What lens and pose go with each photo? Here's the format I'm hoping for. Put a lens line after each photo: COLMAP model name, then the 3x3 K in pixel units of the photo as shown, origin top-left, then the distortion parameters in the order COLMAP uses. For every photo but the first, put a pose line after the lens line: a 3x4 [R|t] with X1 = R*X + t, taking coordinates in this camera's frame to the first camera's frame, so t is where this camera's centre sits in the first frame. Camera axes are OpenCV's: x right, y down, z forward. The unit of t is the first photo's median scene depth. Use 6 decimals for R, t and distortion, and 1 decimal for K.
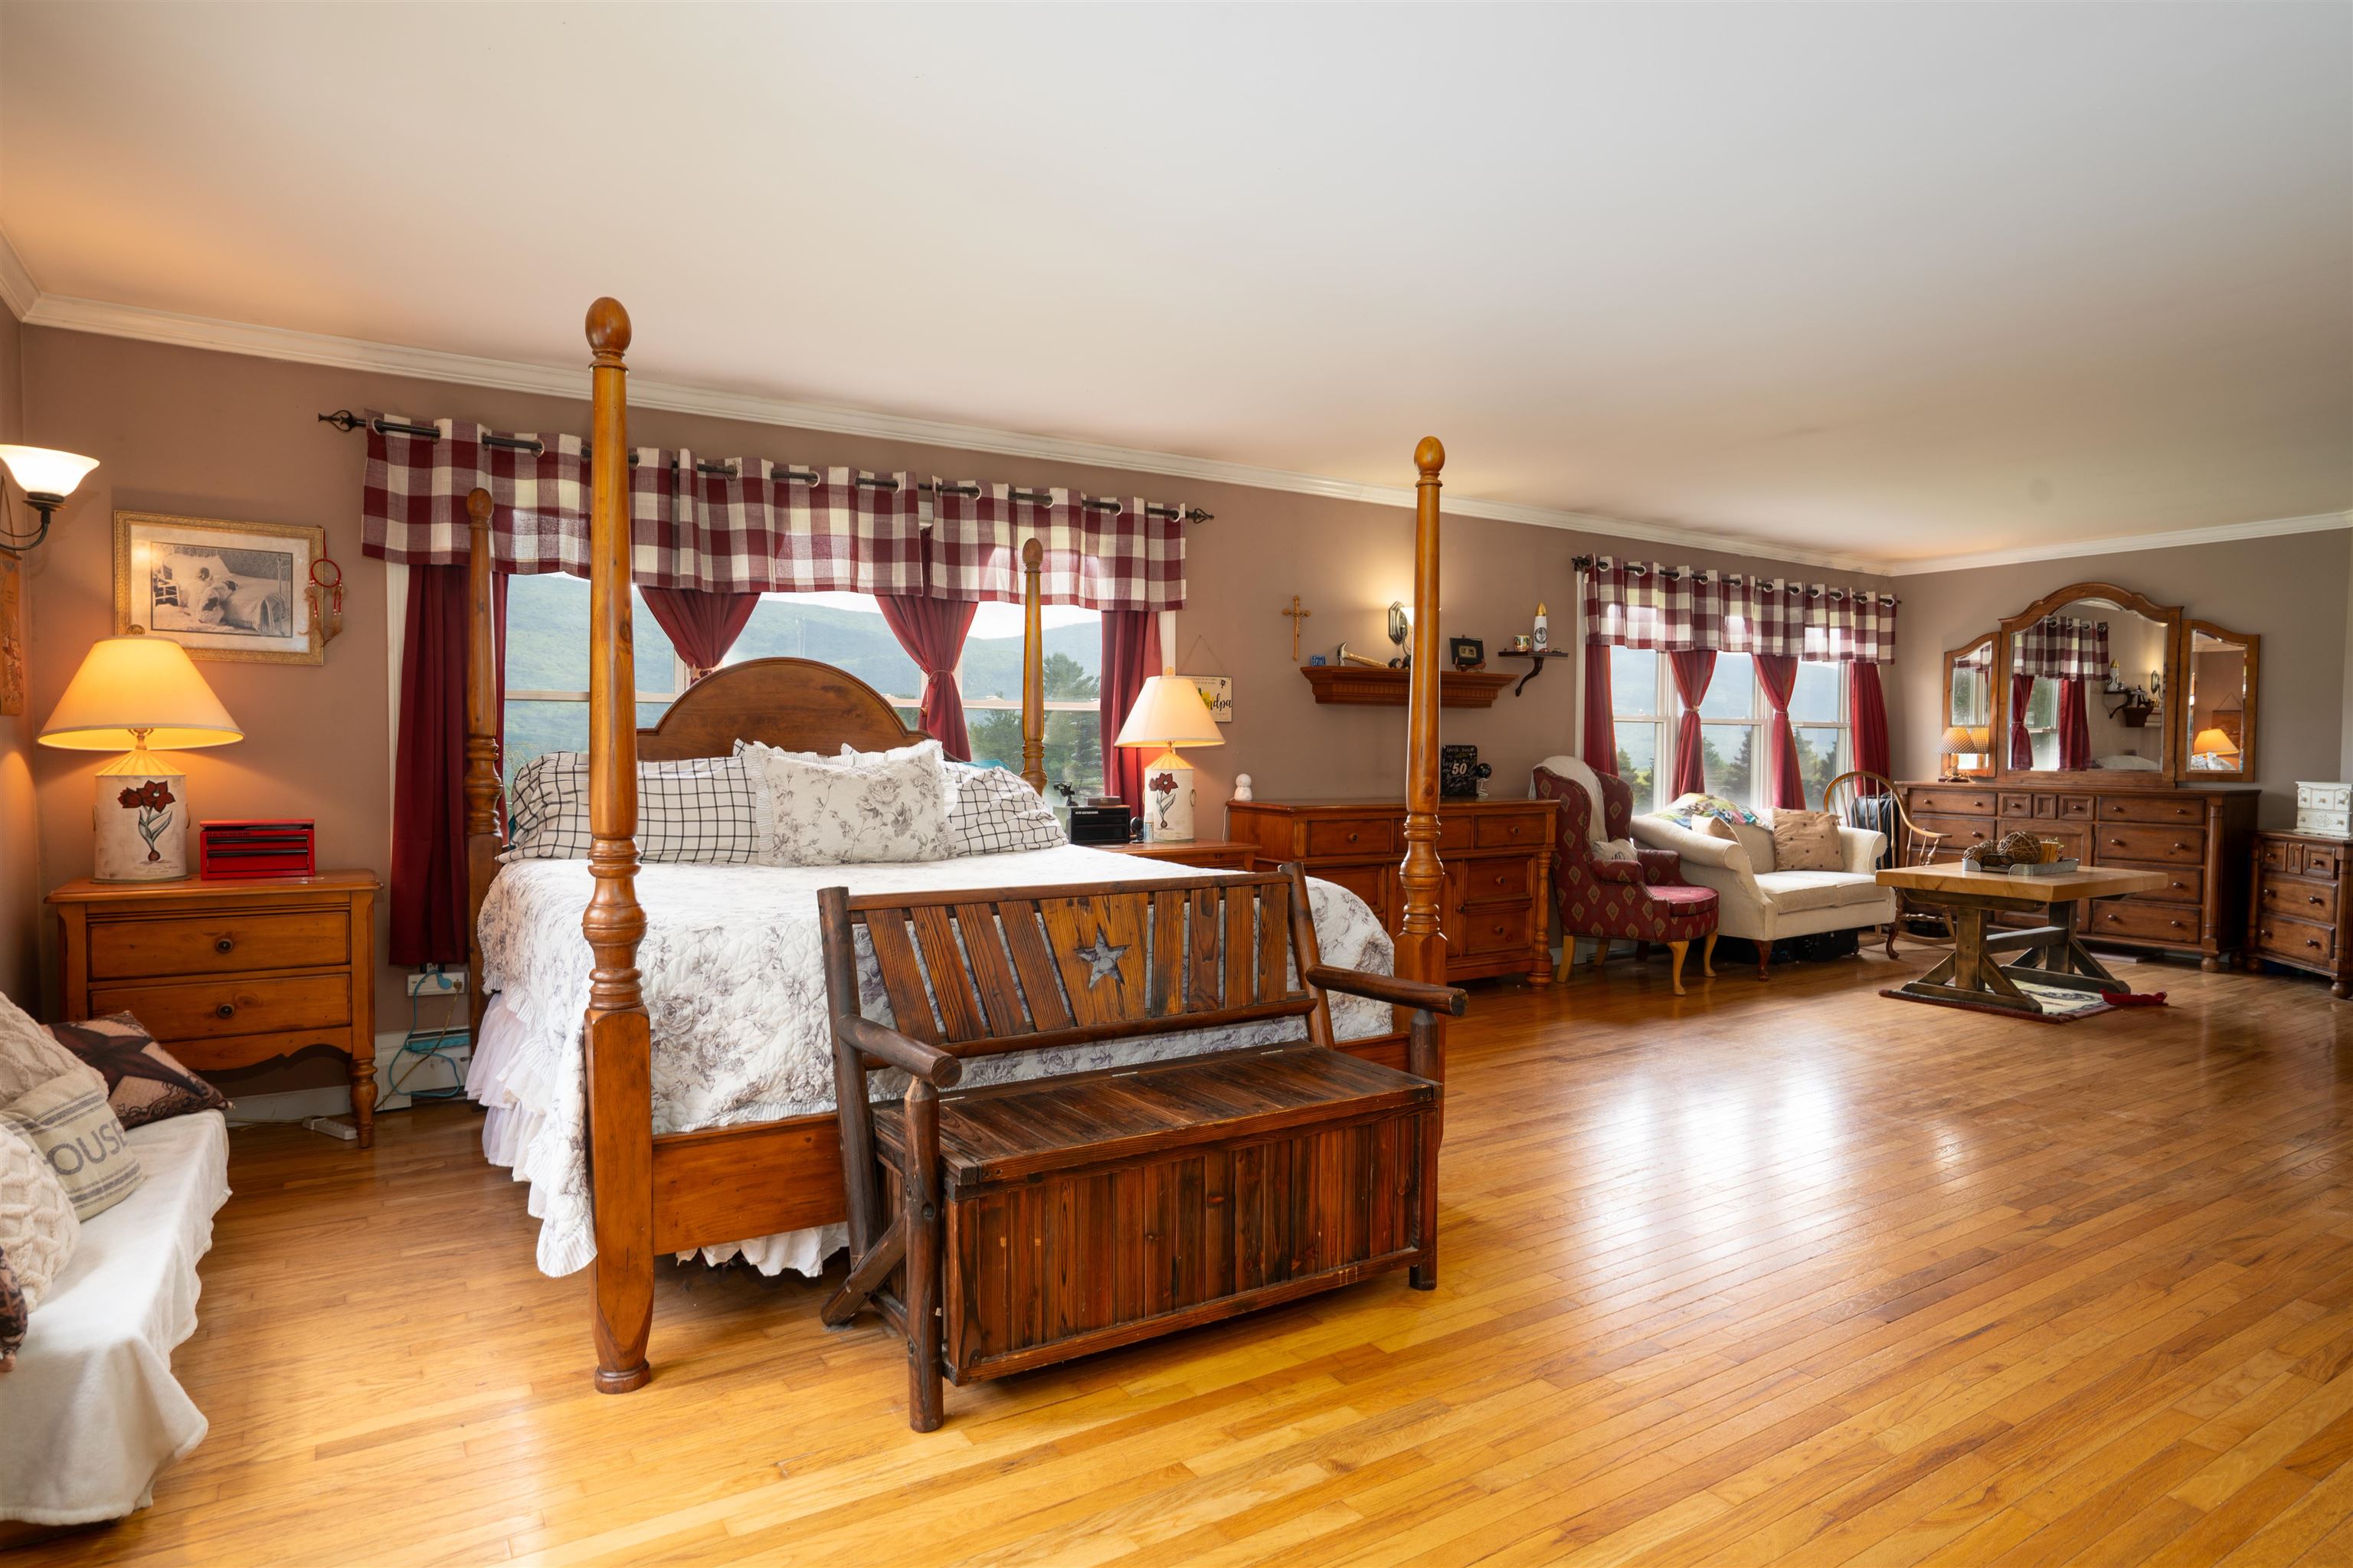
lens RADIAL K [[1397.5, 0, 1183.1], [0, 1397.5, 796.7], [0, 0, 1]] dist [-0.008330, 0.036065]
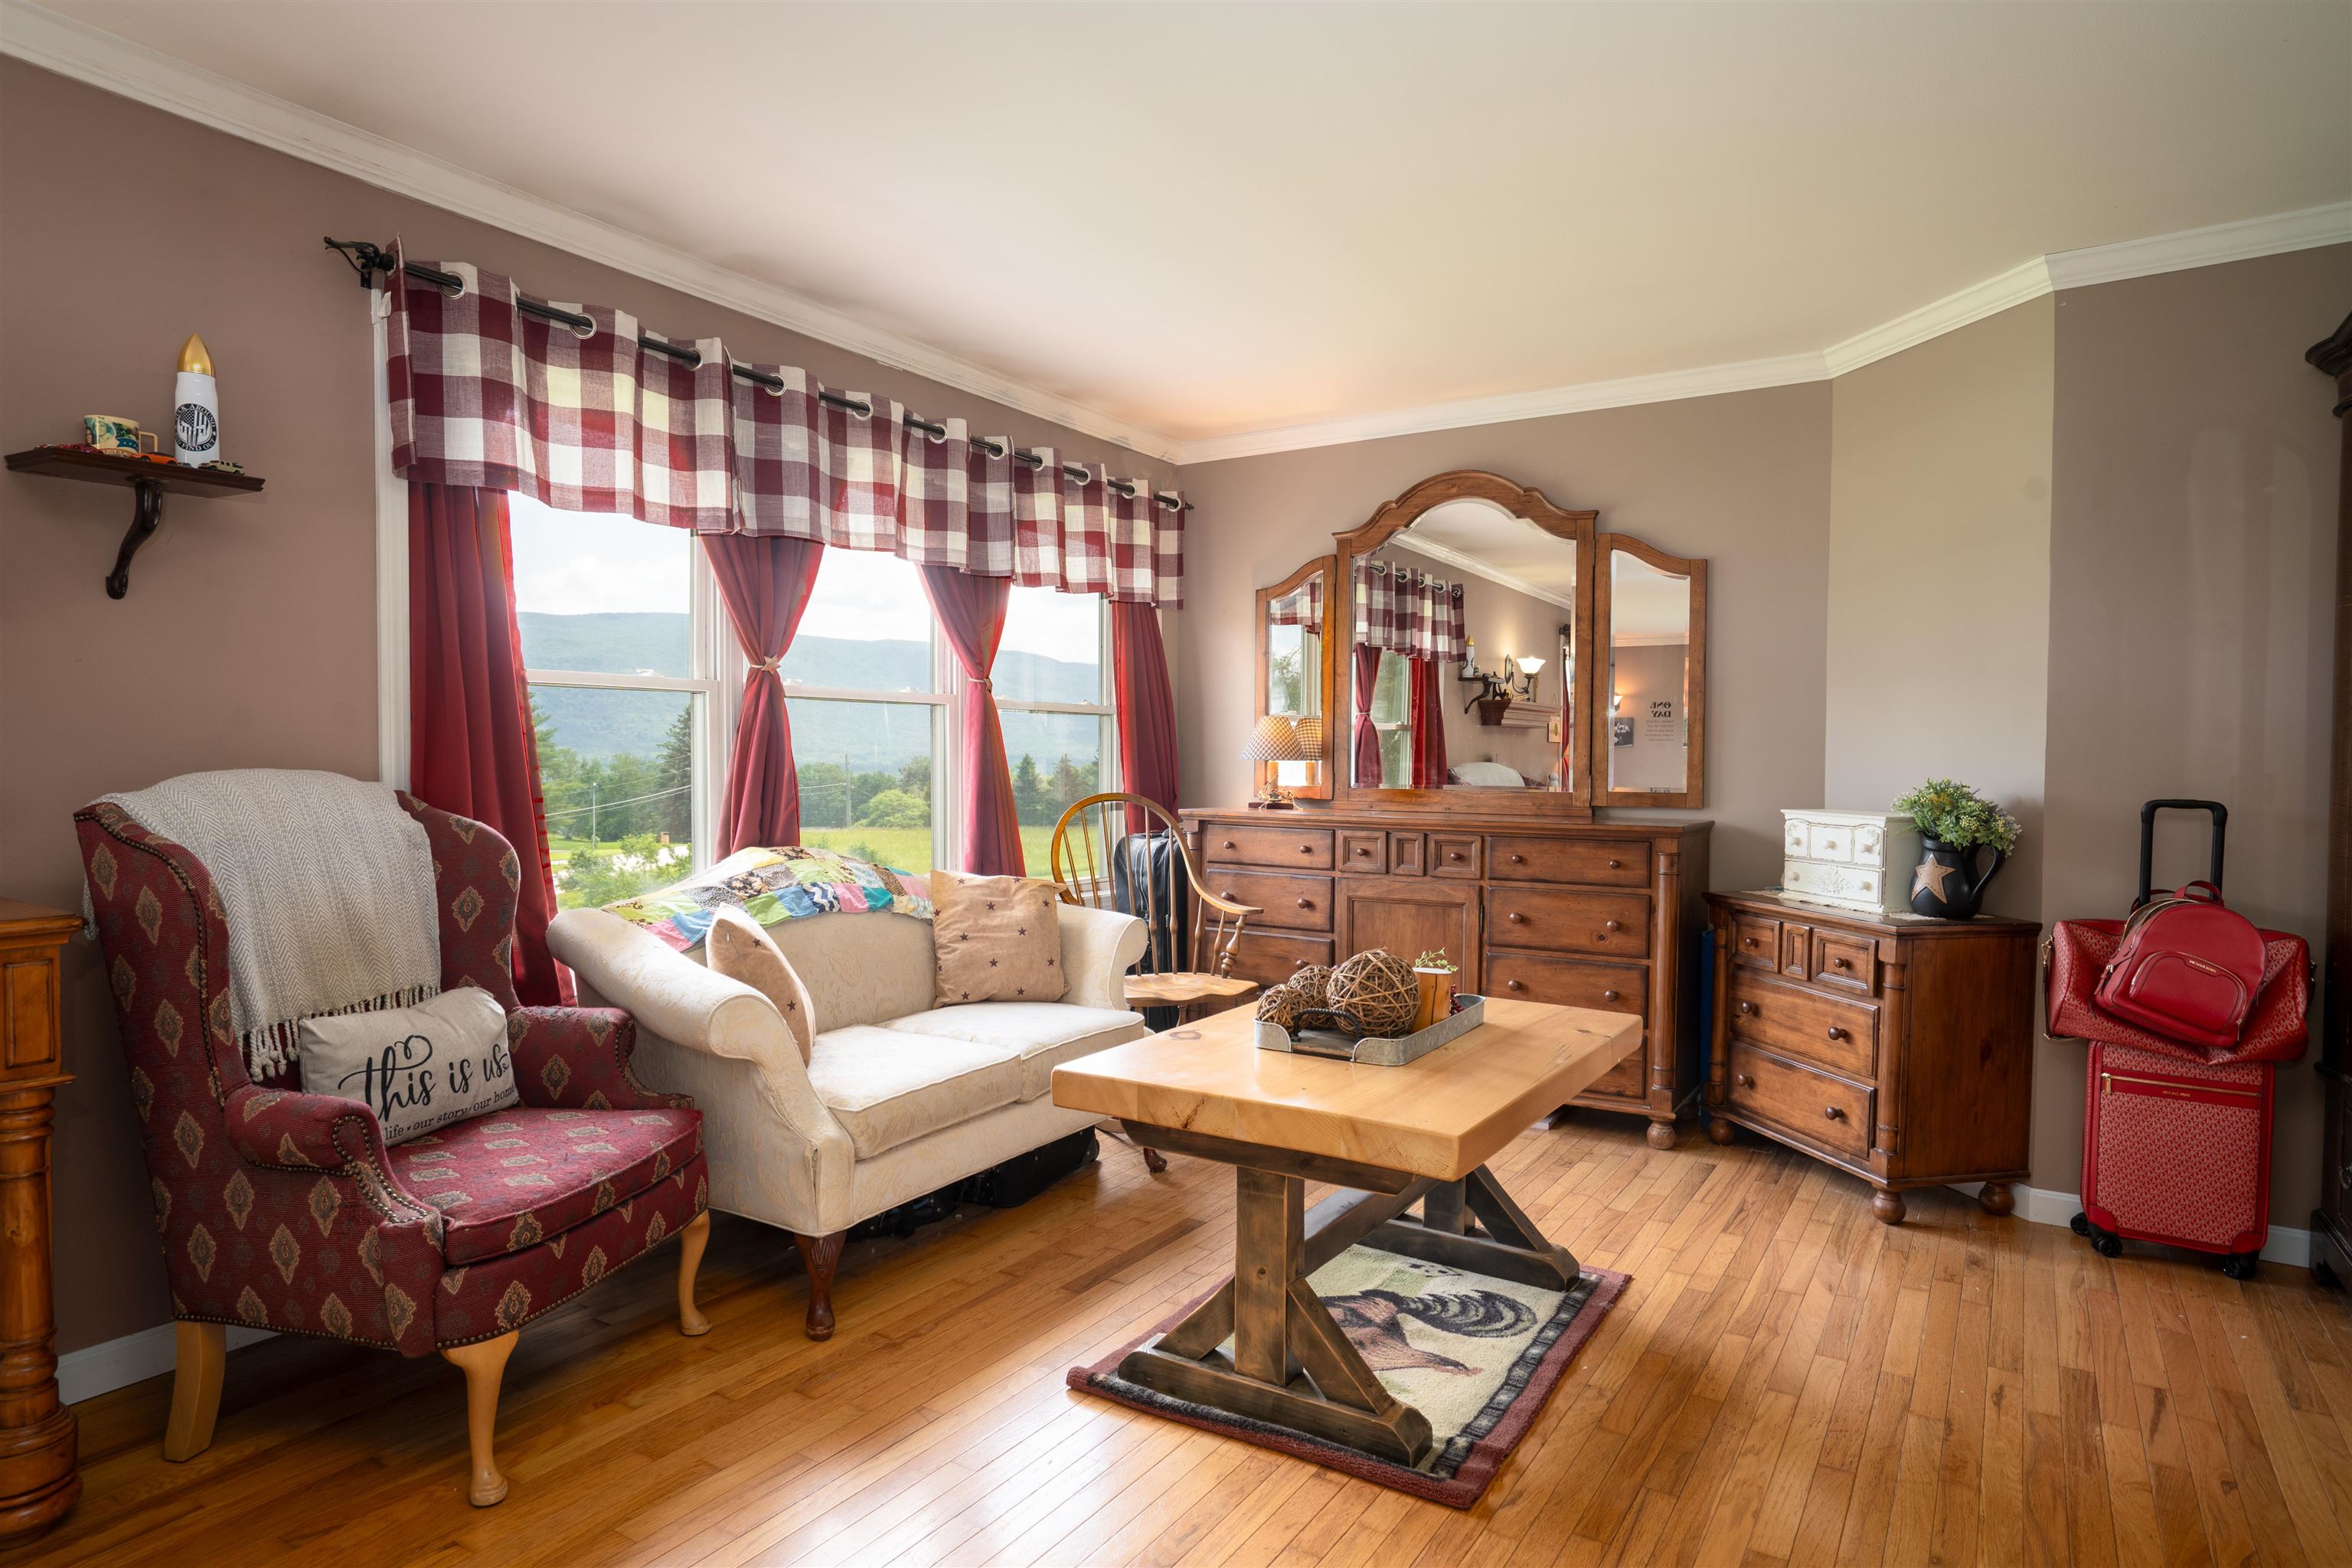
lens RADIAL K [[1396.9, 0, 1182.6], [0, 1396.9, 796.7], [0, 0, 1]] dist [-0.008330, 0.036065]
pose [[0.916868, -0.012237, 0.399003, 0.313315], [0.014184, 0.999898, -0.001927, -0.016497], [-0.398938, 0.007426, 0.916948, 0.528248]]
